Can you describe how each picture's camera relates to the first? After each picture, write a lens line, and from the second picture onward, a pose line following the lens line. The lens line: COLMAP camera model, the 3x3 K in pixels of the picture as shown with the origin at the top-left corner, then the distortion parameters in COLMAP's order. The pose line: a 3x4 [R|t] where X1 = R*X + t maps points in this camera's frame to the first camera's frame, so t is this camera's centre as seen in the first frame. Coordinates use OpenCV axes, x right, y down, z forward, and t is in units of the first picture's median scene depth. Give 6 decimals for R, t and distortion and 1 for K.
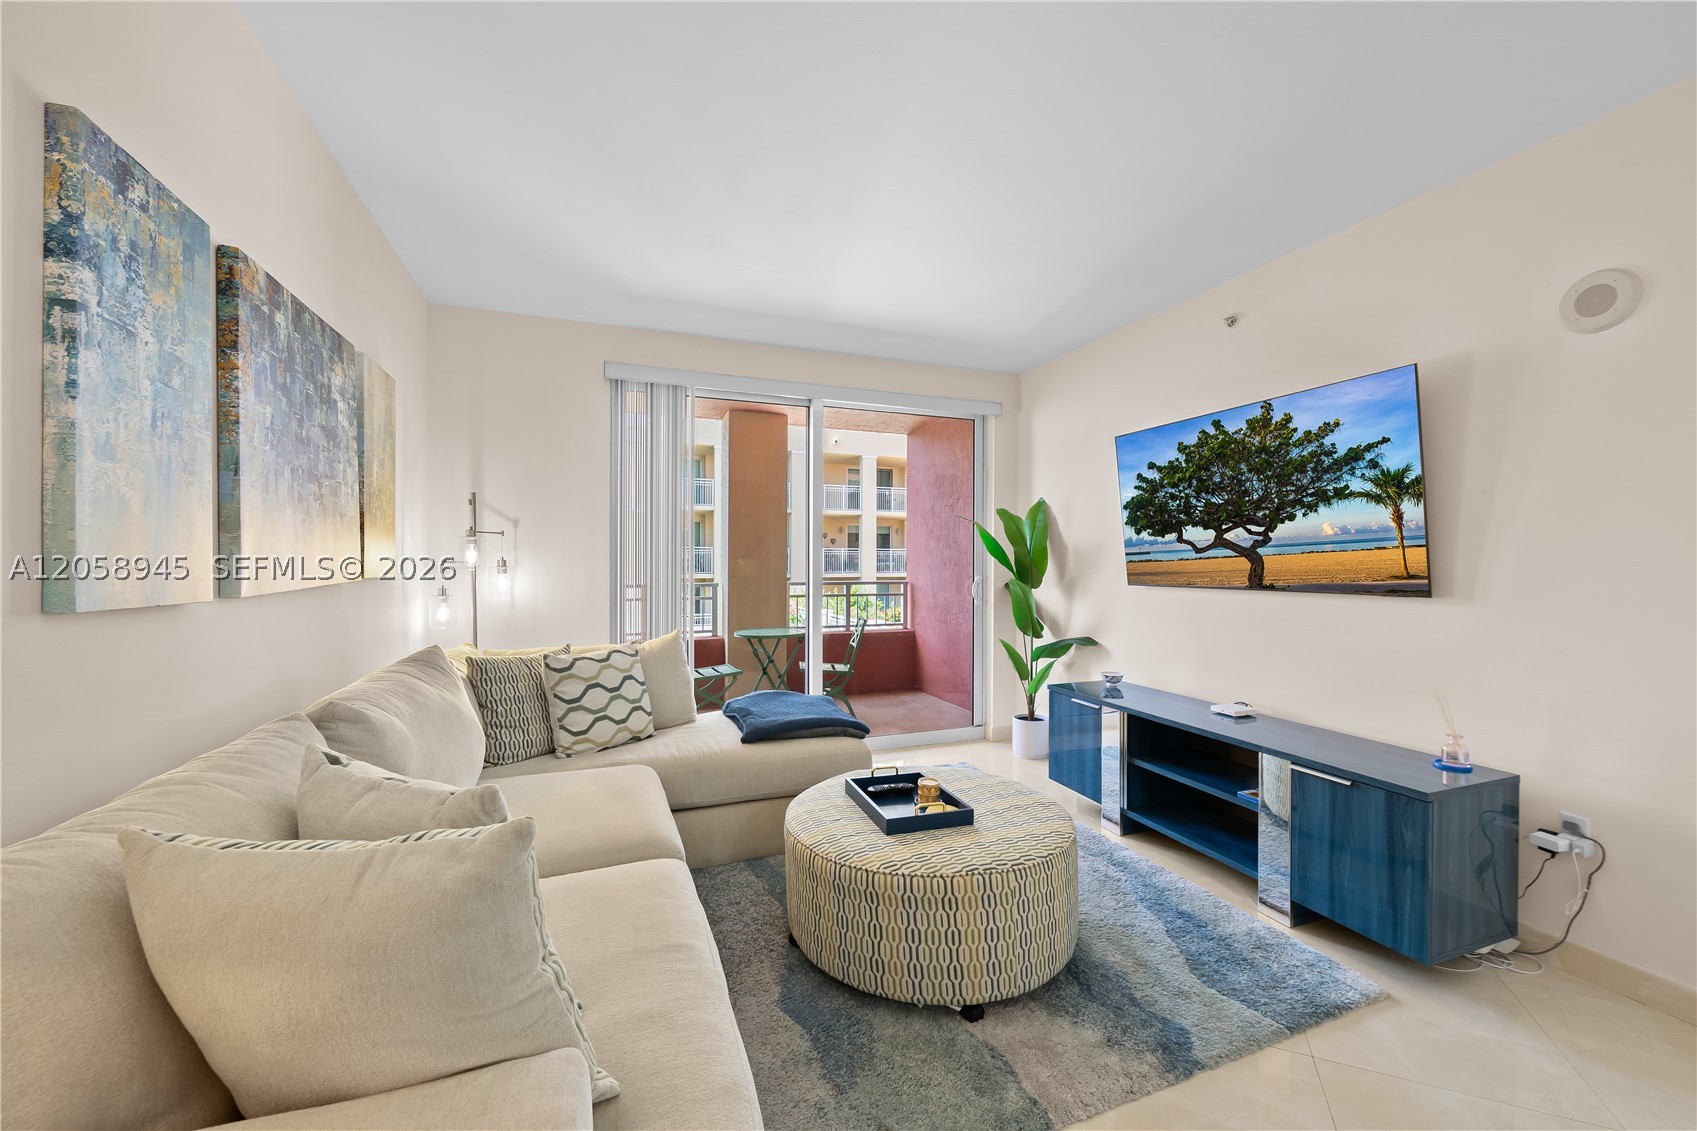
lens RADIAL K [[669.1, 0, 858.0], [0, 669.1, 564.1], [0, 0, 1]] dist [0.002874, -0.005743]
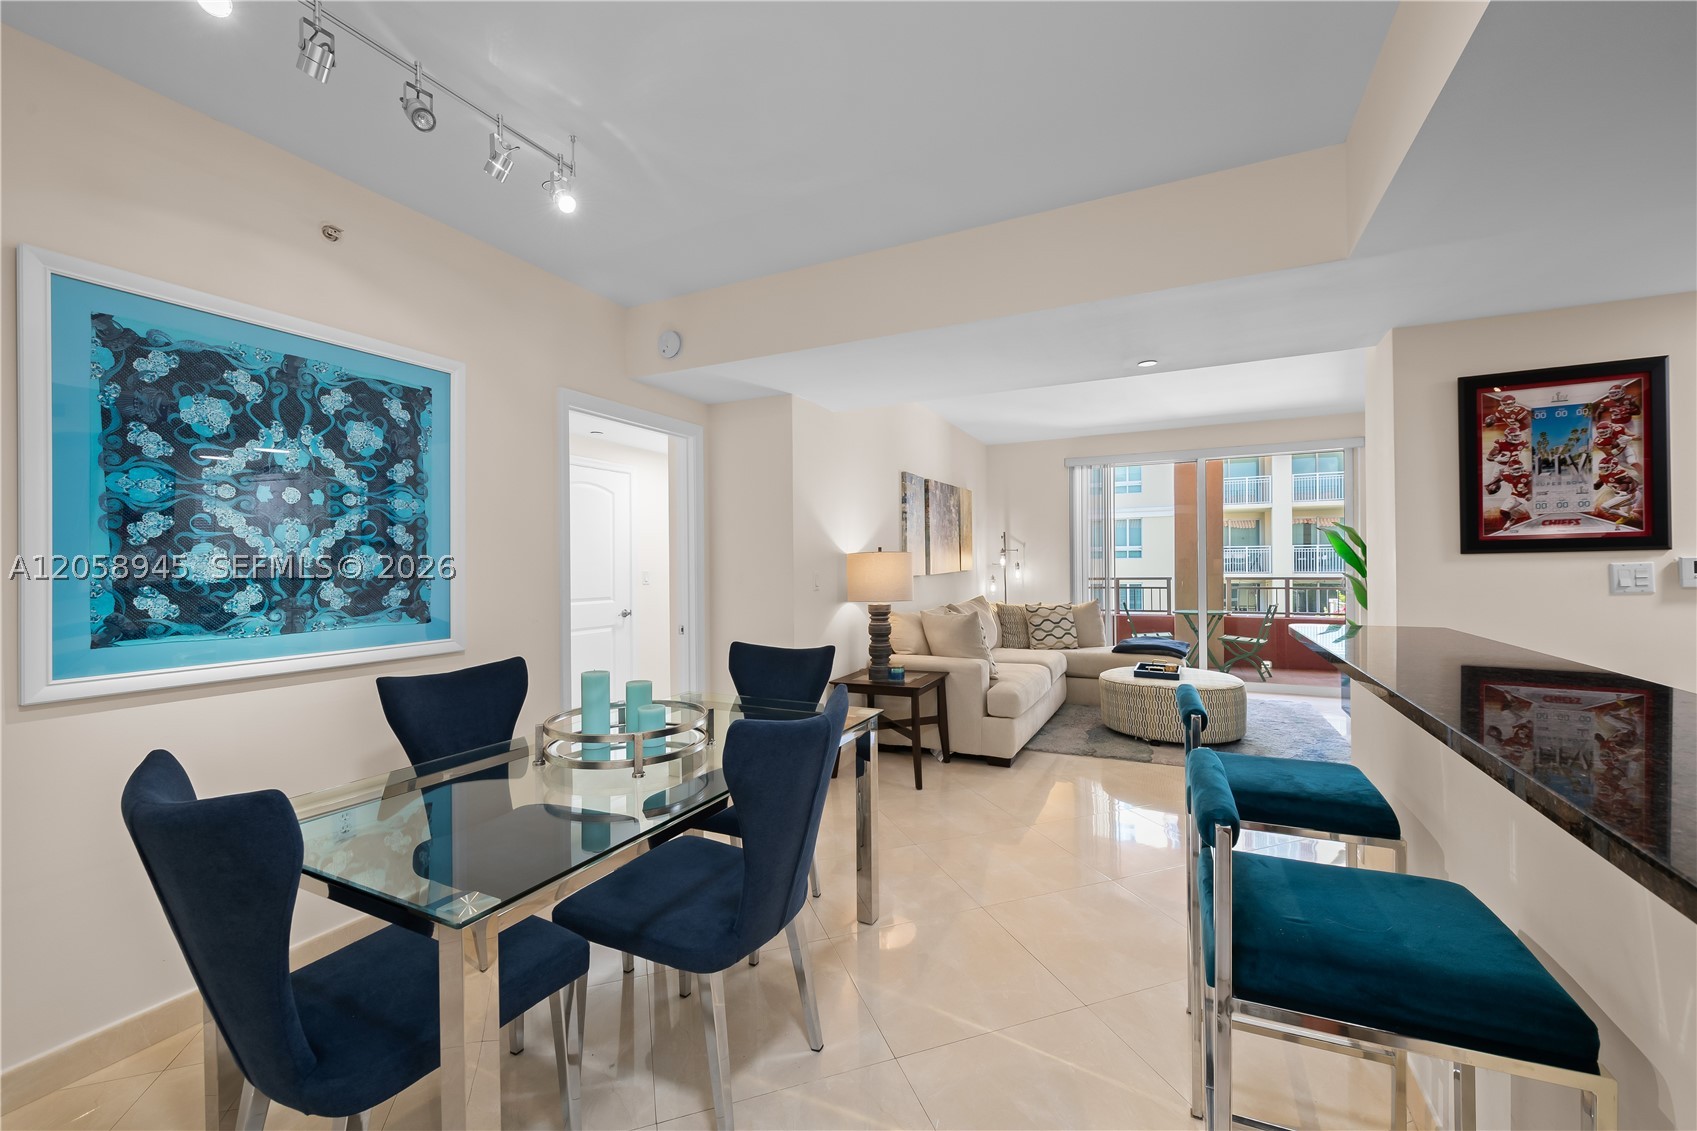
lens RADIAL K [[683.4, 0, 849.7], [0, 683.4, 555.4], [0, 0, 1]] dist [-0.000073, -0.000172]
pose [[0.676881, -0.015711, -0.735925, 0.839861], [0.005817, 0.999855, -0.015995, 0.001154], [0.736069, 0.006546, 0.676874, -1.019563]]
